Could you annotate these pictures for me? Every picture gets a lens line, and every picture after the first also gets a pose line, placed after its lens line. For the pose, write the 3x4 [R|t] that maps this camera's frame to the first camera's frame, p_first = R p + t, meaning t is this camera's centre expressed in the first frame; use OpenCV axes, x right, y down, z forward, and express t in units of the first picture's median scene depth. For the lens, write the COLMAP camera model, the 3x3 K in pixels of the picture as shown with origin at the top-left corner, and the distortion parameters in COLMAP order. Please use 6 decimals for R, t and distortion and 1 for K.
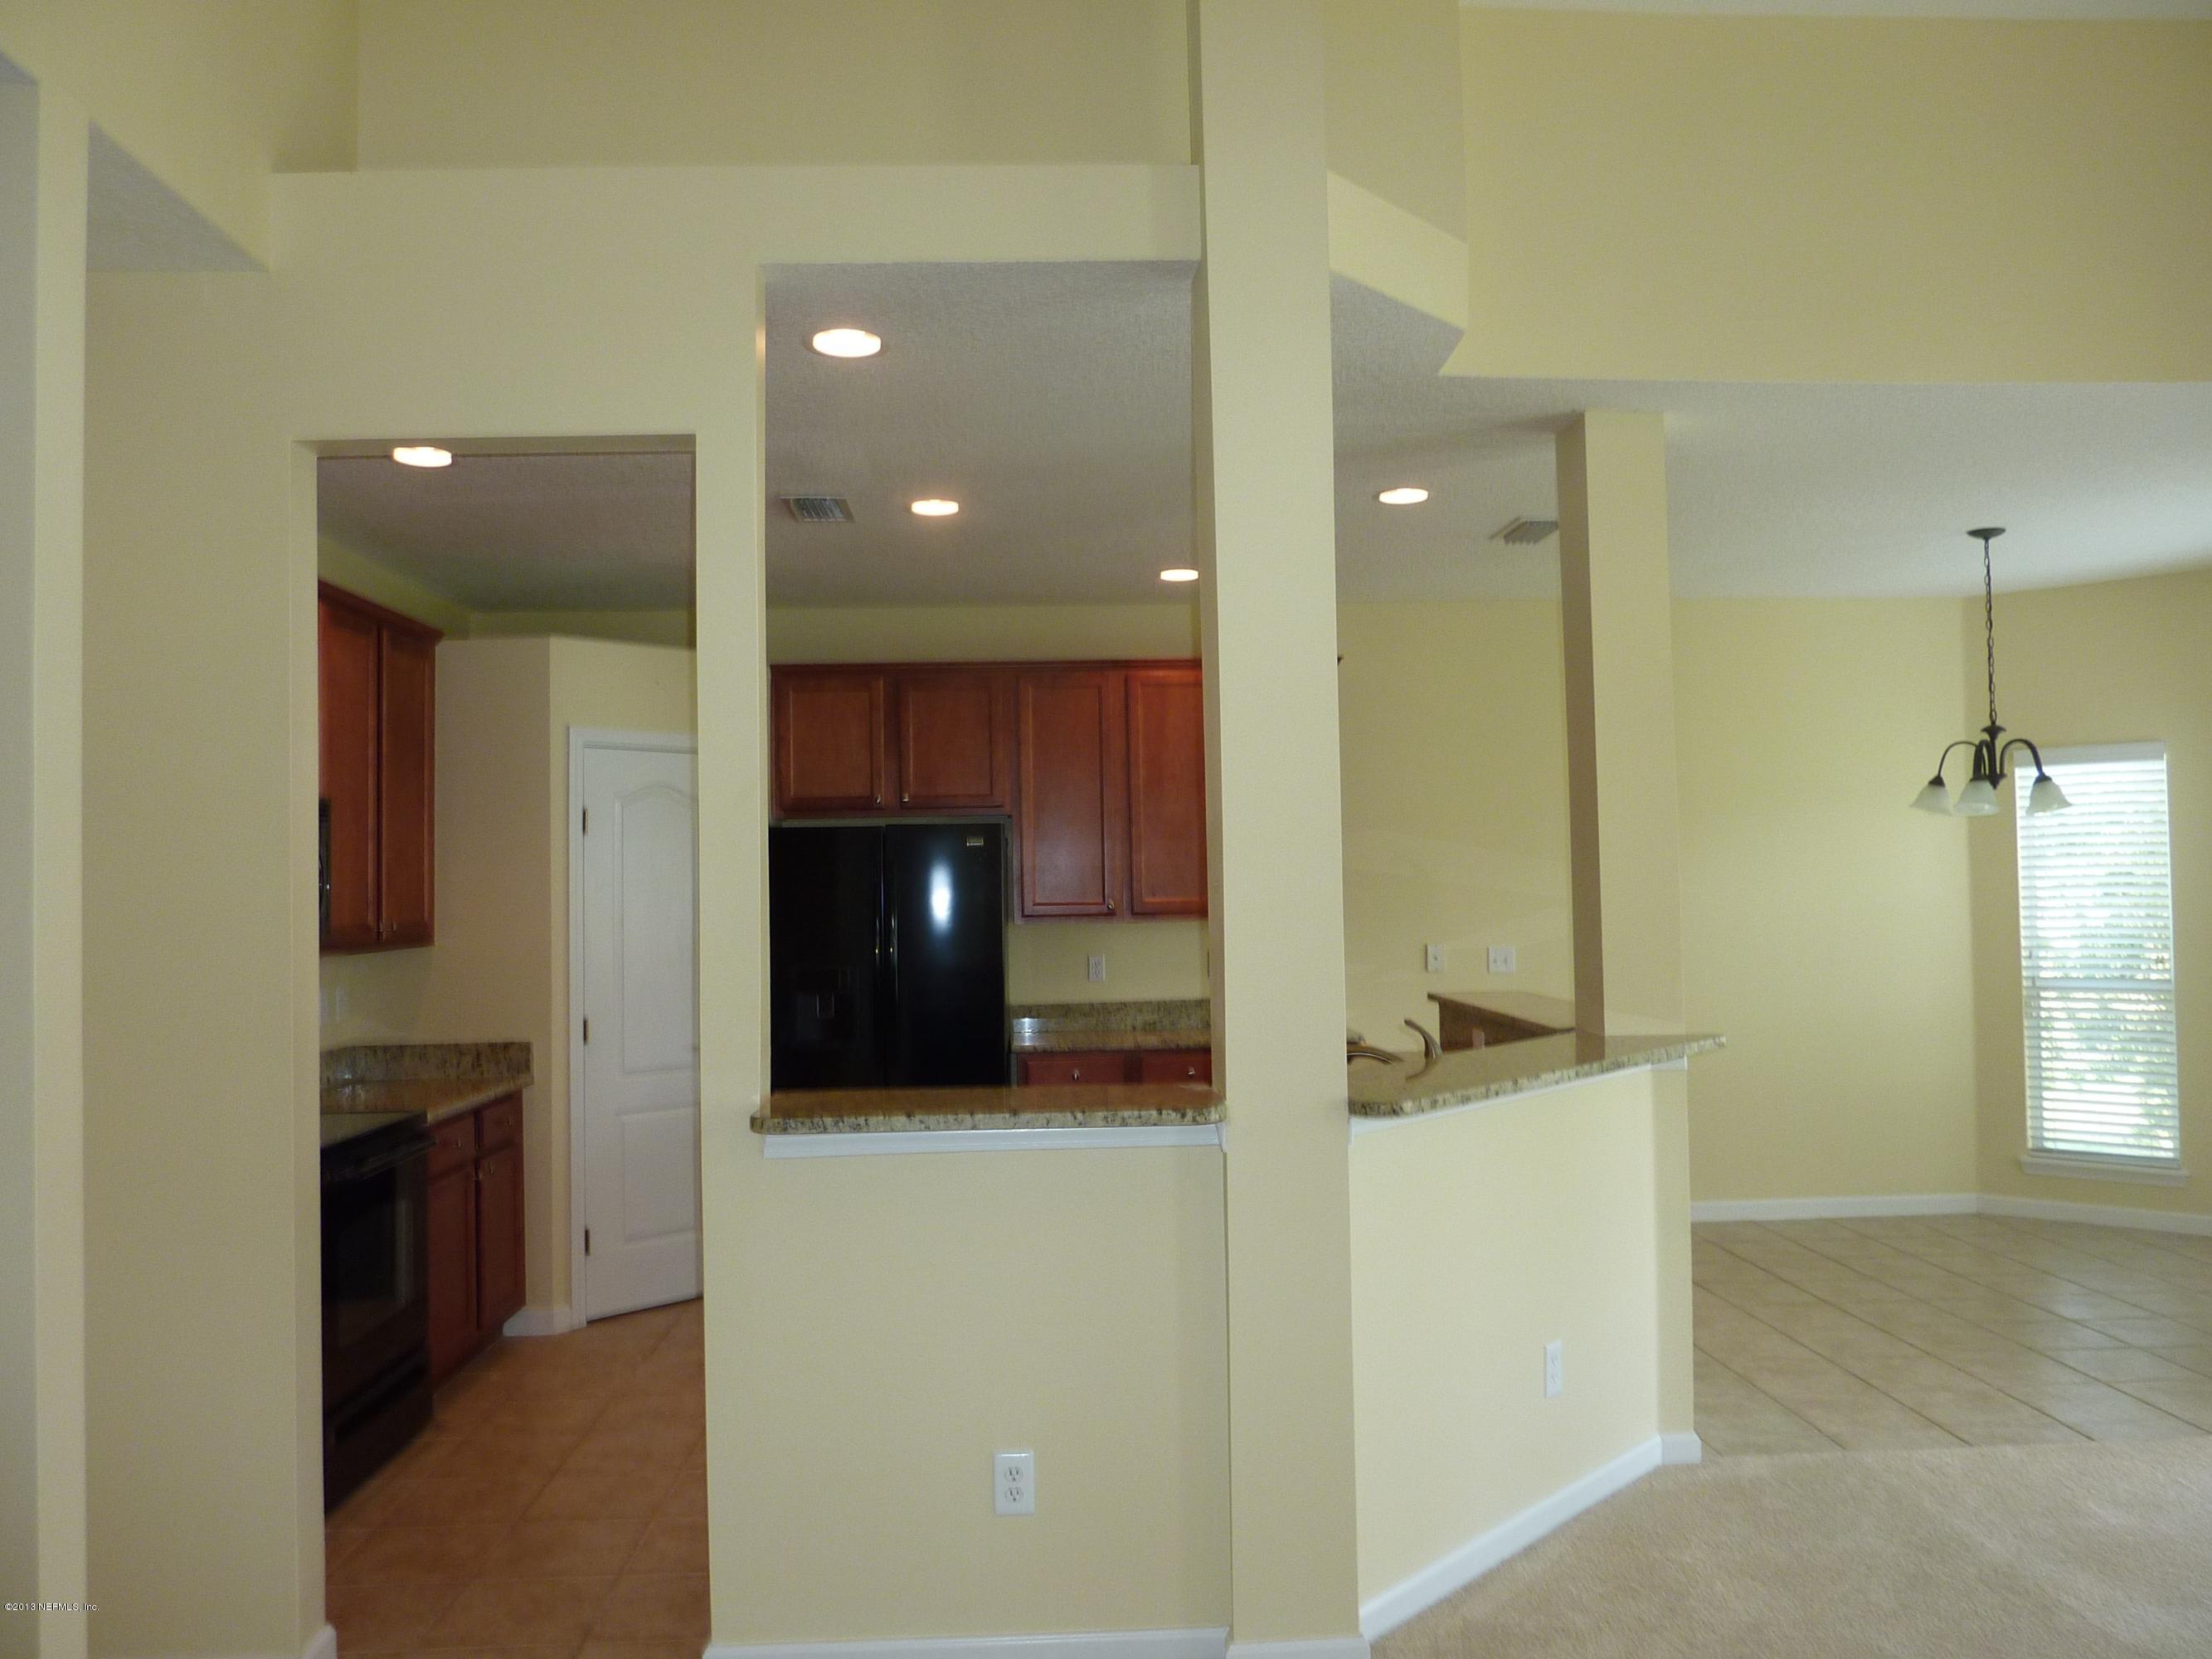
lens RADIAL K [[1713.3, 0, 1105.7], [0, 1713.3, 816.6], [0, 0, 1]] dist [-0.045209, -0.001610]
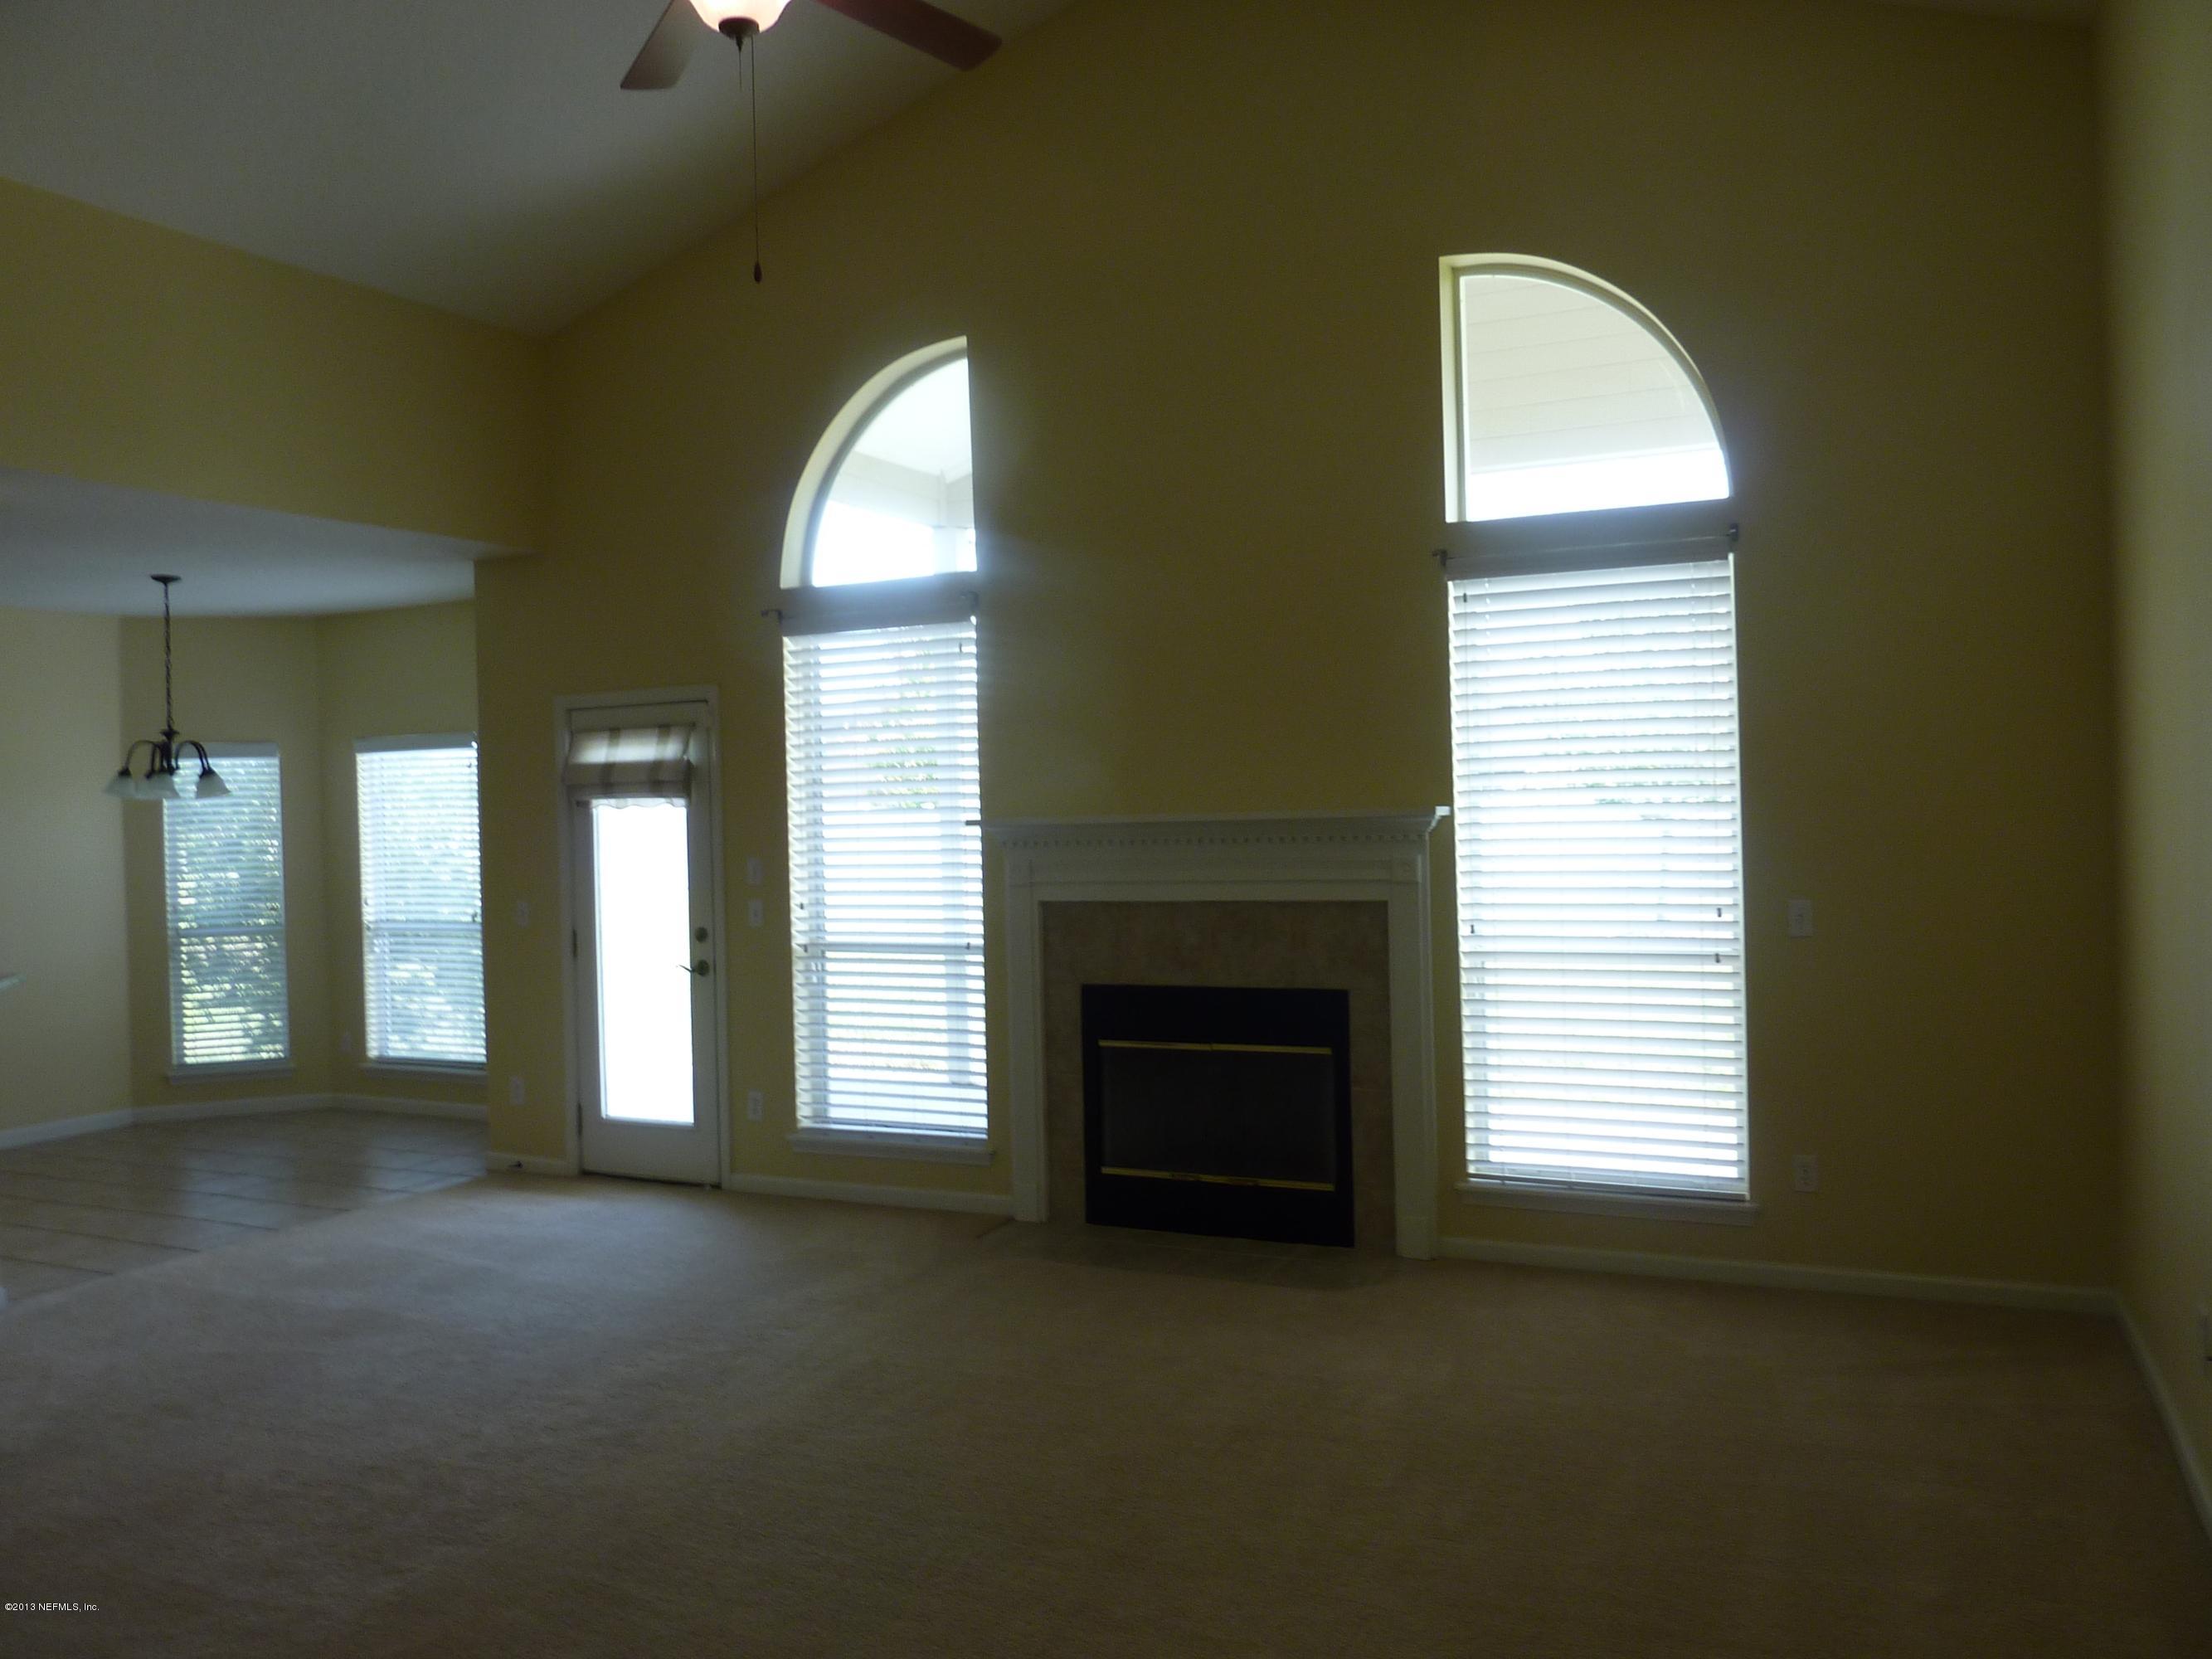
lens RADIAL K [[1713.3, 0, 1105.7], [0, 1713.3, 816.6], [0, 0, 1]] dist [-0.045209, -0.001610]
pose [[0.479410, -0.003979, 0.877582, -0.230326], [-0.008217, 0.999926, 0.009022, -0.004234], [-0.877553, -0.011536, 0.479342, -0.213937]]
